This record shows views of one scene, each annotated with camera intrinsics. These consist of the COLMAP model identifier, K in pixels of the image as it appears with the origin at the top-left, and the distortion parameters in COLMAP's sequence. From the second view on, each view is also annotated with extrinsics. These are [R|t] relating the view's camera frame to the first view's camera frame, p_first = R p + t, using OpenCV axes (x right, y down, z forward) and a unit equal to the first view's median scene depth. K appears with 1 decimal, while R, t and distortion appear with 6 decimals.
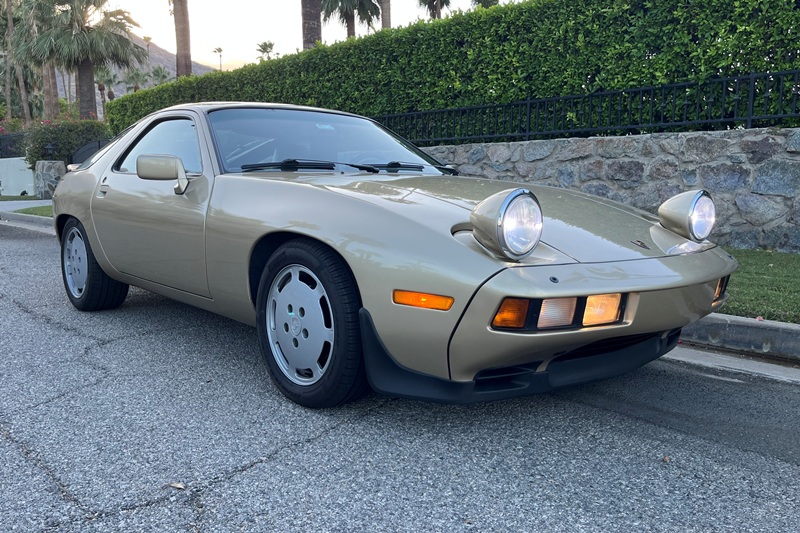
lens RADIAL K [[717.7, 0, 403.7], [0, 717.7, 270.1], [0, 0, 1]] dist [0.025534, -0.006614]
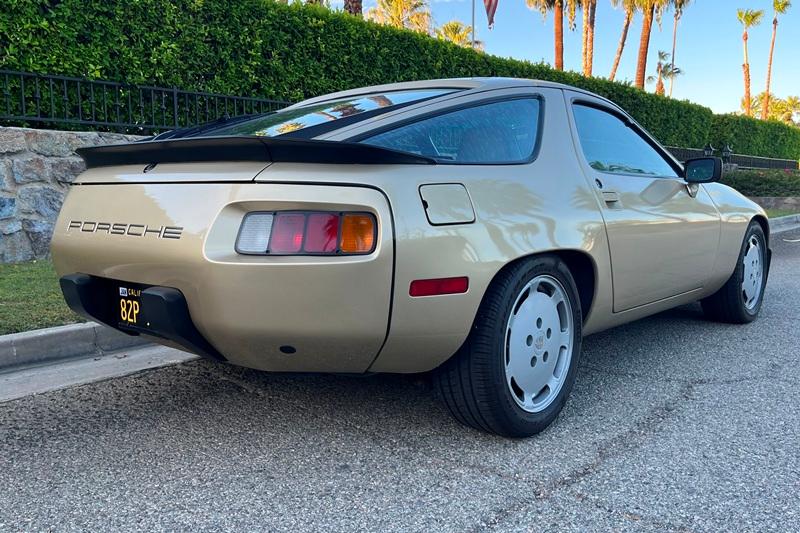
lens RADIAL K [[671.3, 0, 399.8], [0, 671.3, 265.1], [0, 0, 1]] dist [-0.002624, -0.006773]
pose [[-0.070370, -0.112981, 0.991102, -0.604996], [0.123526, 0.984931, 0.121048, -0.089322], [-0.989843, 0.130945, -0.055354, 0.775498]]
